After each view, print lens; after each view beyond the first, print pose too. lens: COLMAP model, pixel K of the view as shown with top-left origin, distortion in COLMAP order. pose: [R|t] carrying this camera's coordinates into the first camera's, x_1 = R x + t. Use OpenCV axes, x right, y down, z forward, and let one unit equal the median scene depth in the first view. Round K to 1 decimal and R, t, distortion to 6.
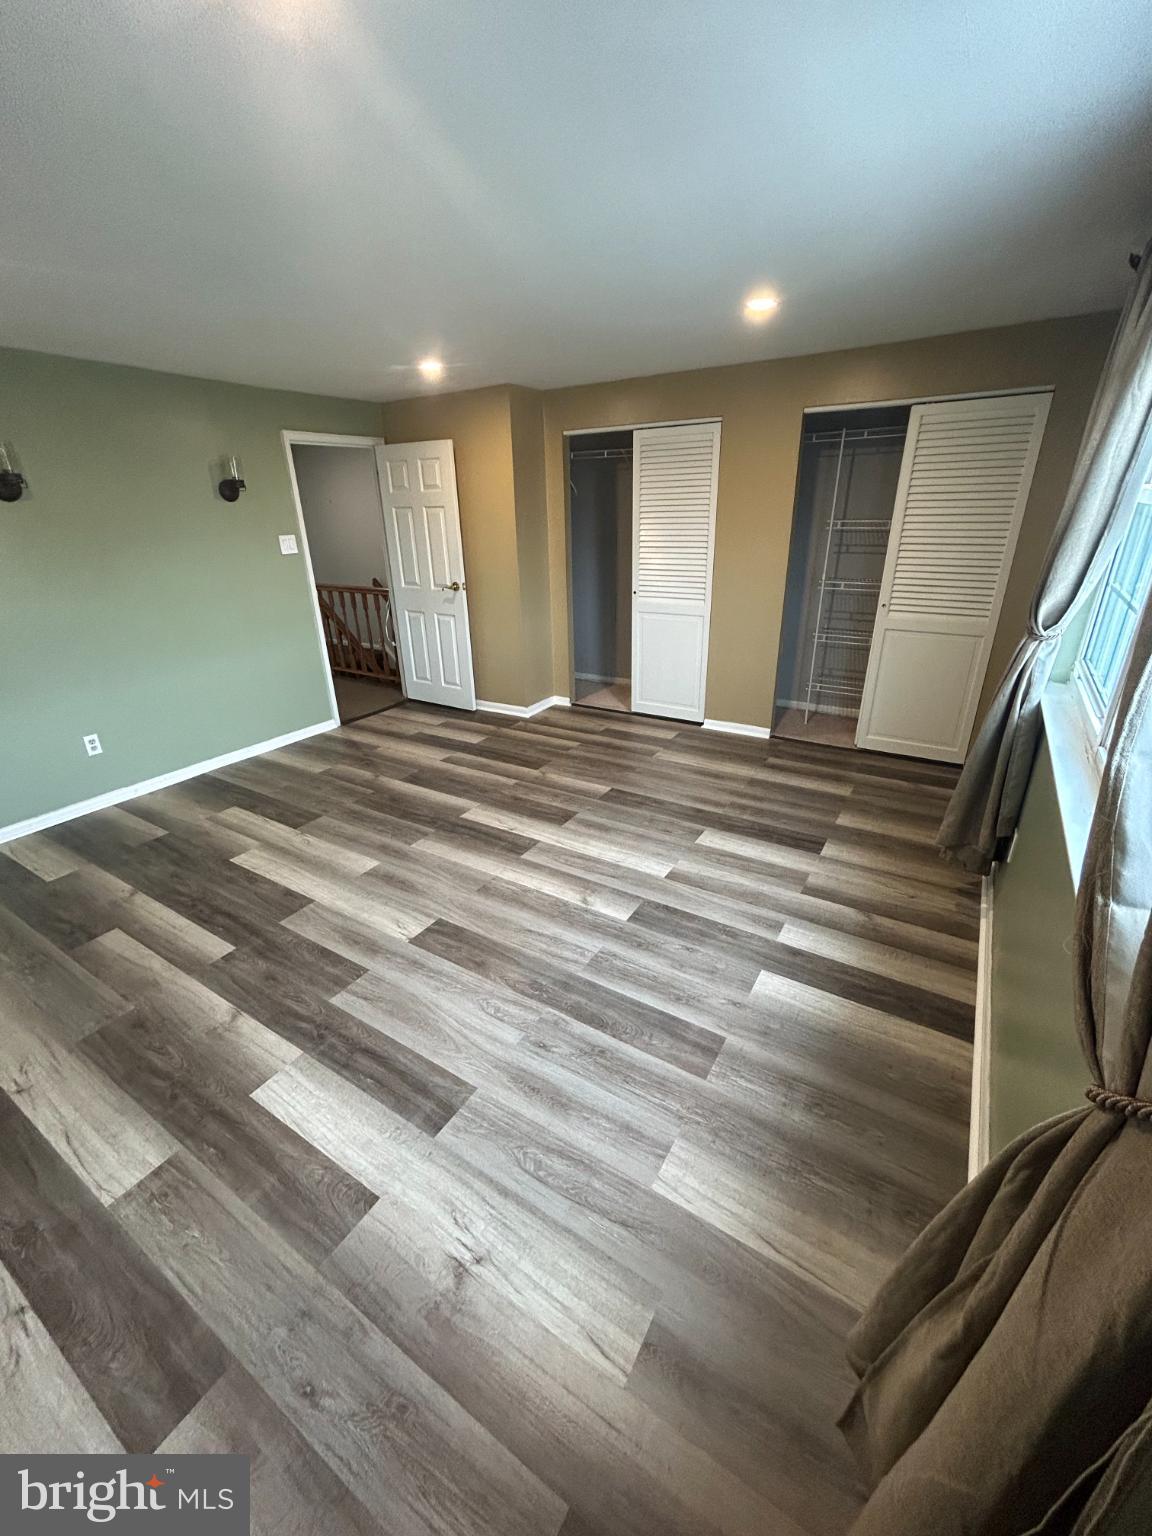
lens RADIAL K [[616.4, 0, 579.1], [0, 616.4, 767.4], [0, 0, 1]] dist [-0.001161, 0.000897]
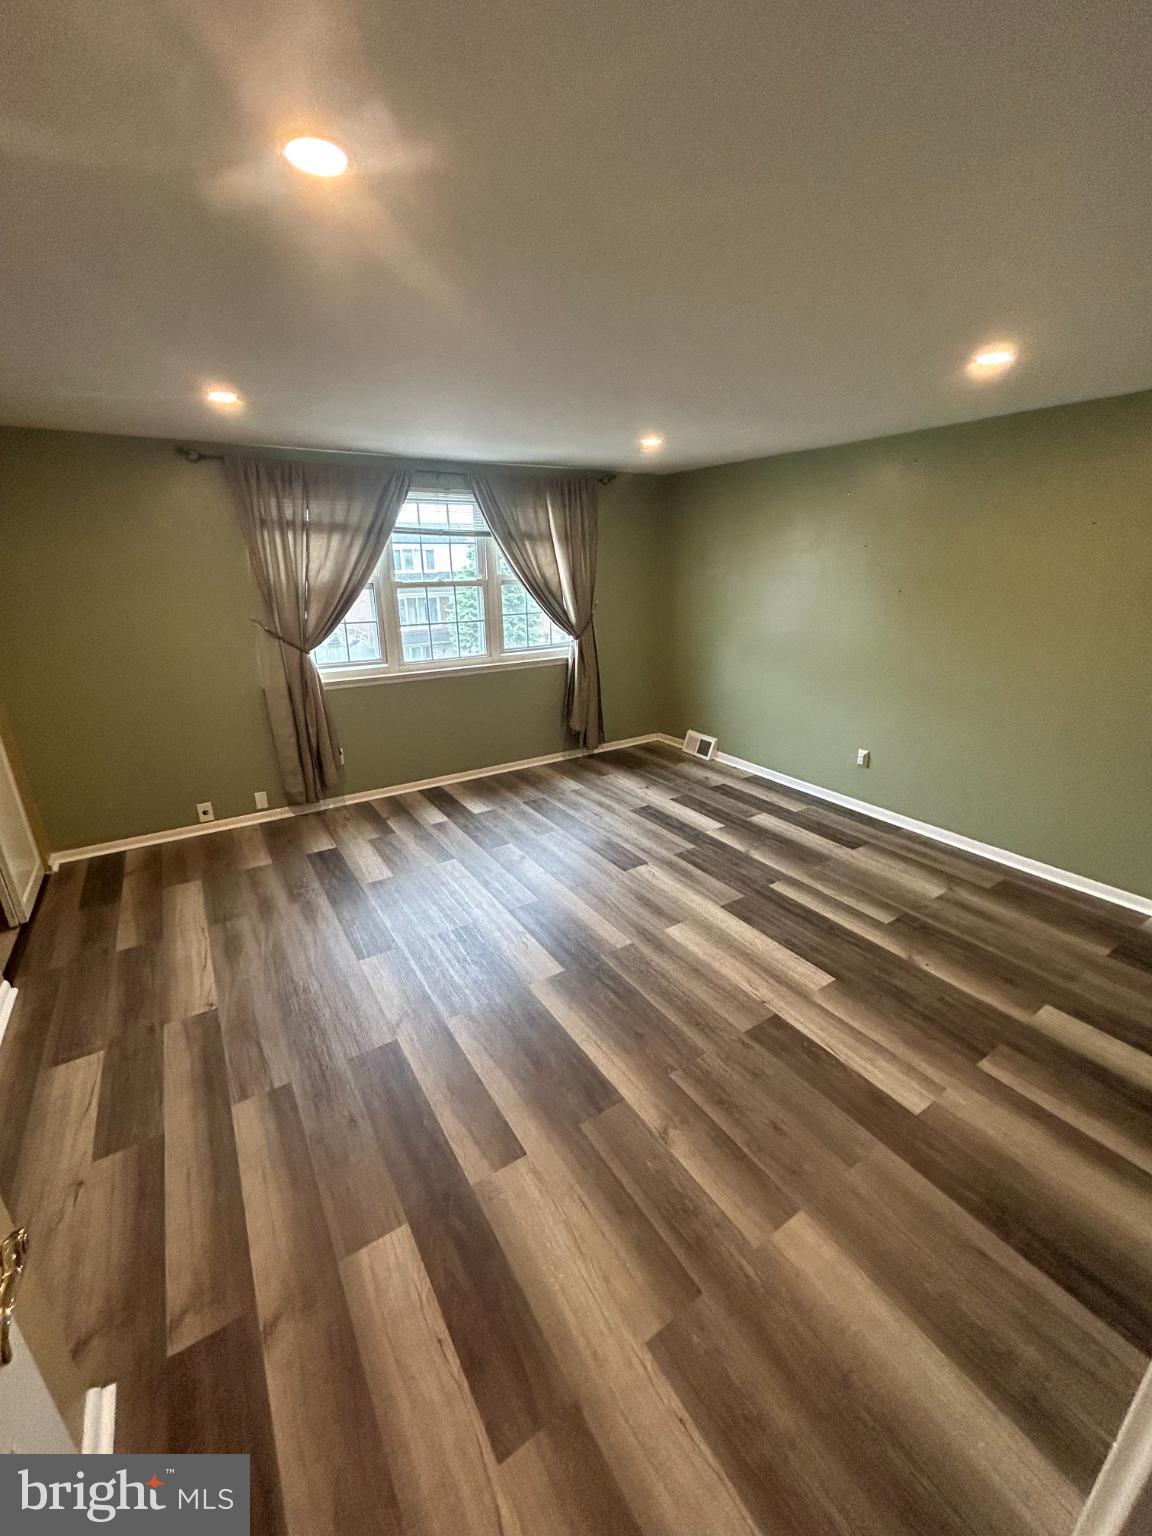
lens RADIAL K [[616.4, 0, 579.1], [0, 616.4, 767.4], [0, 0, 1]] dist [-0.001161, 0.000897]
pose [[-0.904356, -0.106958, 0.413158, -0.628782], [0.197095, 0.753996, 0.626613, -0.745669], [-0.378541, 0.648113, -0.660800, 1.668007]]
